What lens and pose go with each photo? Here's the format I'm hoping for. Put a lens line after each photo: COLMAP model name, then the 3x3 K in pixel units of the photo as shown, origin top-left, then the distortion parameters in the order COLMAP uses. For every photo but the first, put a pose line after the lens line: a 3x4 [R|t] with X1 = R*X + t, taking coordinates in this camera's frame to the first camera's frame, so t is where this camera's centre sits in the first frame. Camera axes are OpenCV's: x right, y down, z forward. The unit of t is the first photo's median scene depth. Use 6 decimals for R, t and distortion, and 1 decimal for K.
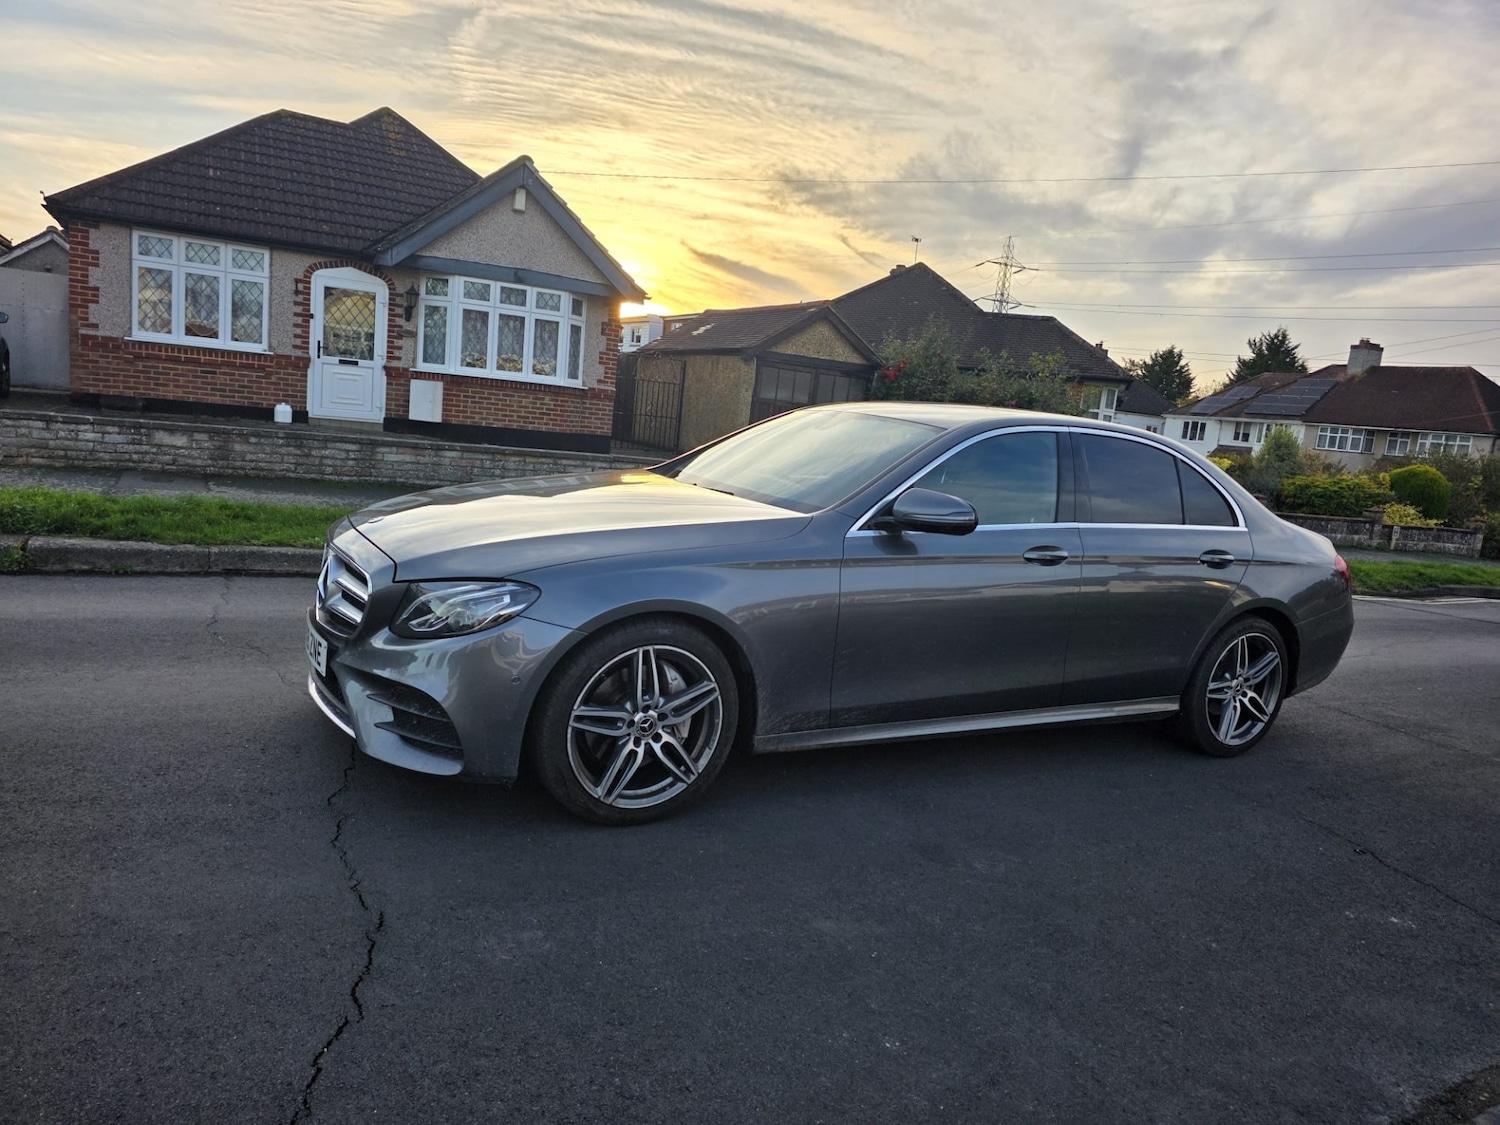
lens RADIAL K [[1031.5, 0, 759.2], [0, 1031.5, 563.2], [0, 0, 1]] dist [0.050077, -0.041333]
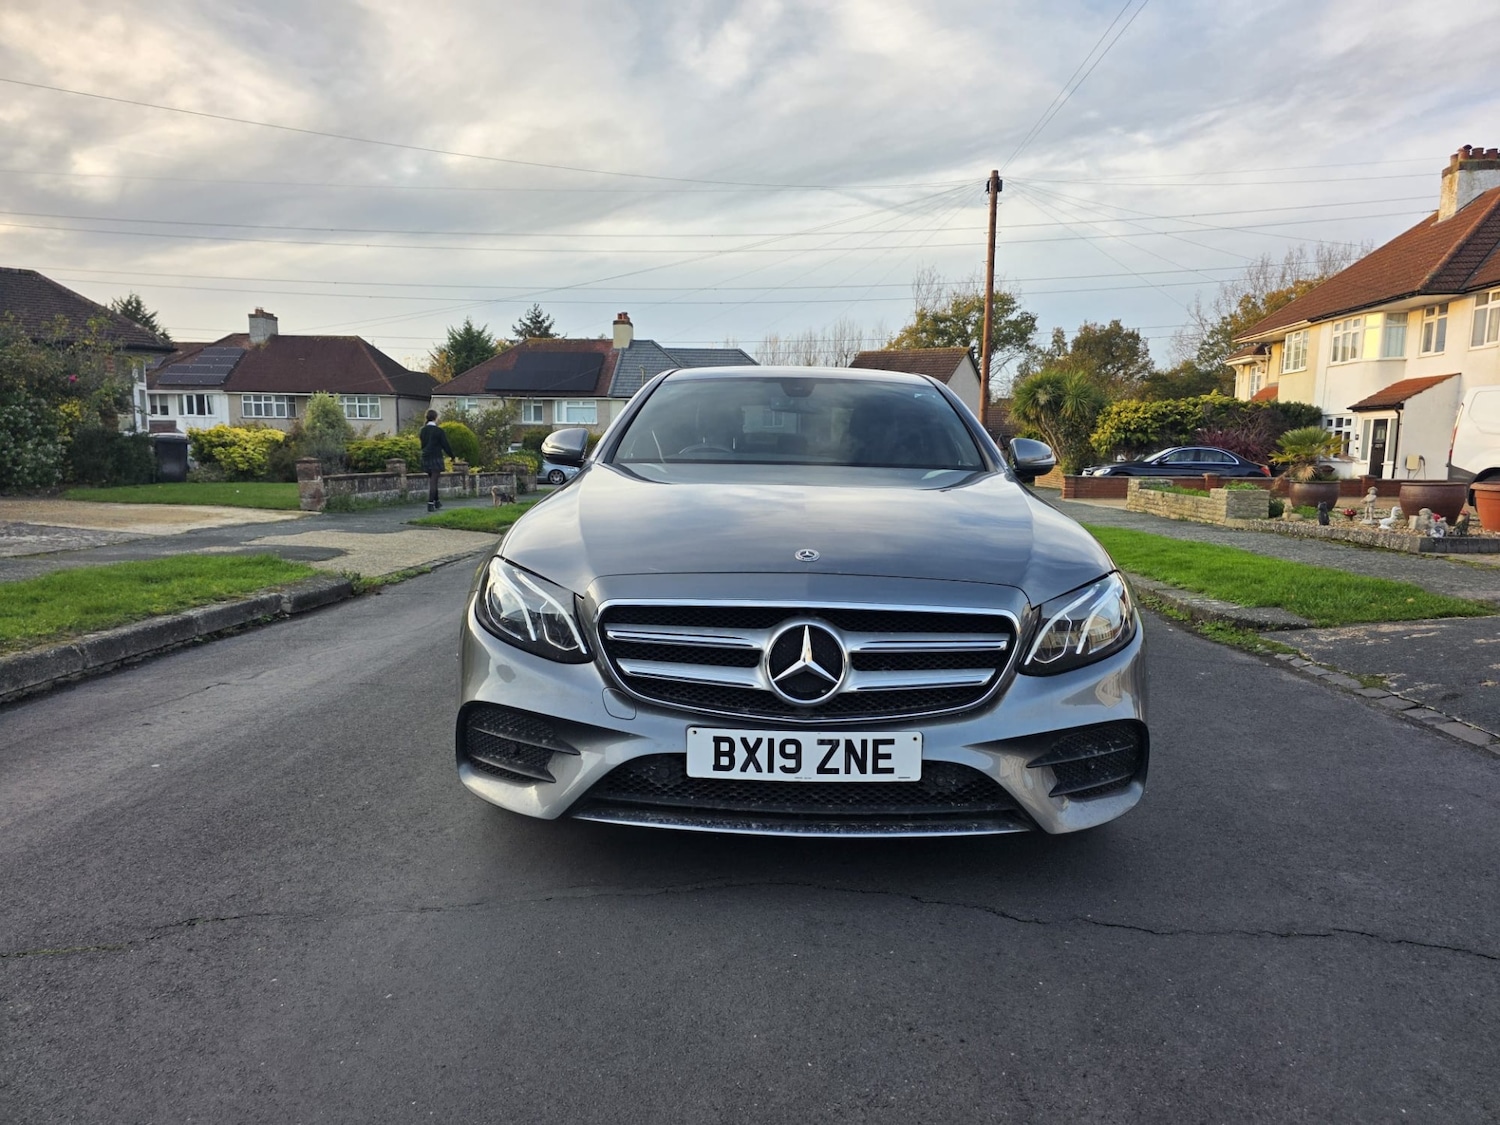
lens RADIAL K [[1024.4, 0, 766.0], [0, 1024.4, 557.4], [0, 0, 1]] dist [0.048989, -0.041755]
pose [[0.494117, -0.183713, 0.849763, -0.318105], [0.162783, 0.979683, 0.117147, -0.040913], [-0.854020, 0.080442, 0.513984, 0.224125]]
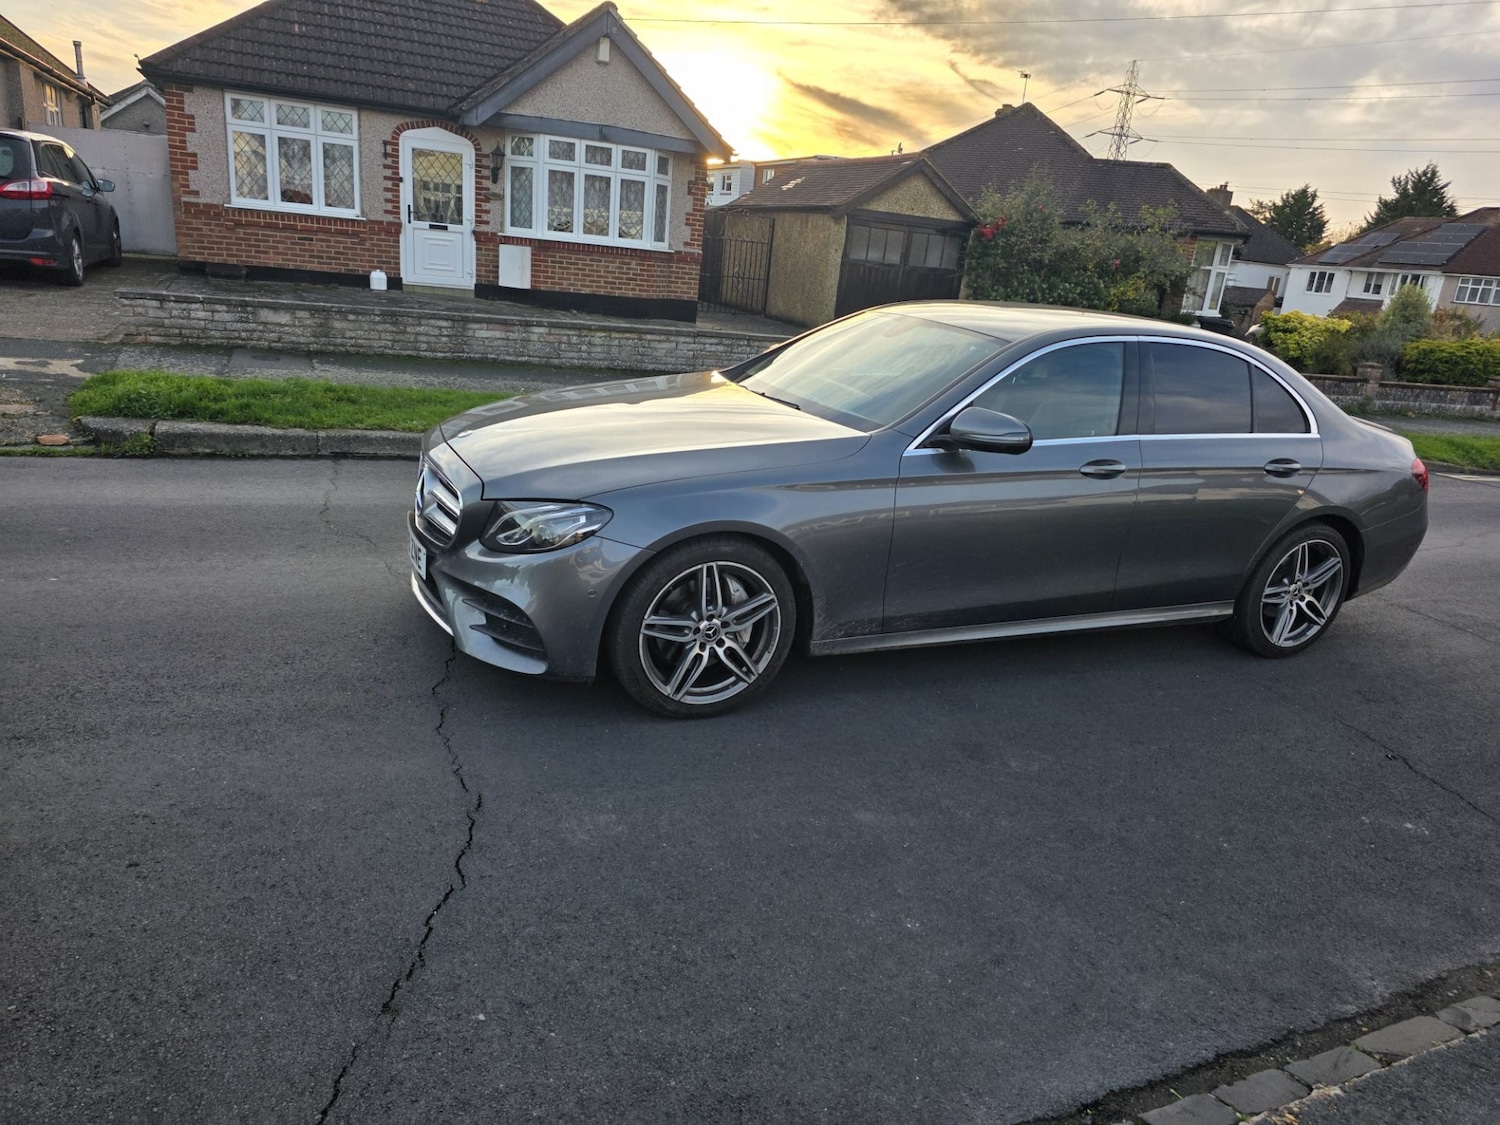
lens RADIAL K [[1032.9, 0, 772.0], [0, 1032.9, 571.0], [0, 0, 1]] dist [0.057483, -0.051623]
pose [[0.996902, 0.021548, -0.075644, 0.010987], [-0.010041, 0.988738, 0.149316, -0.021128], [0.078010, -0.148094, 0.985892, -0.020031]]
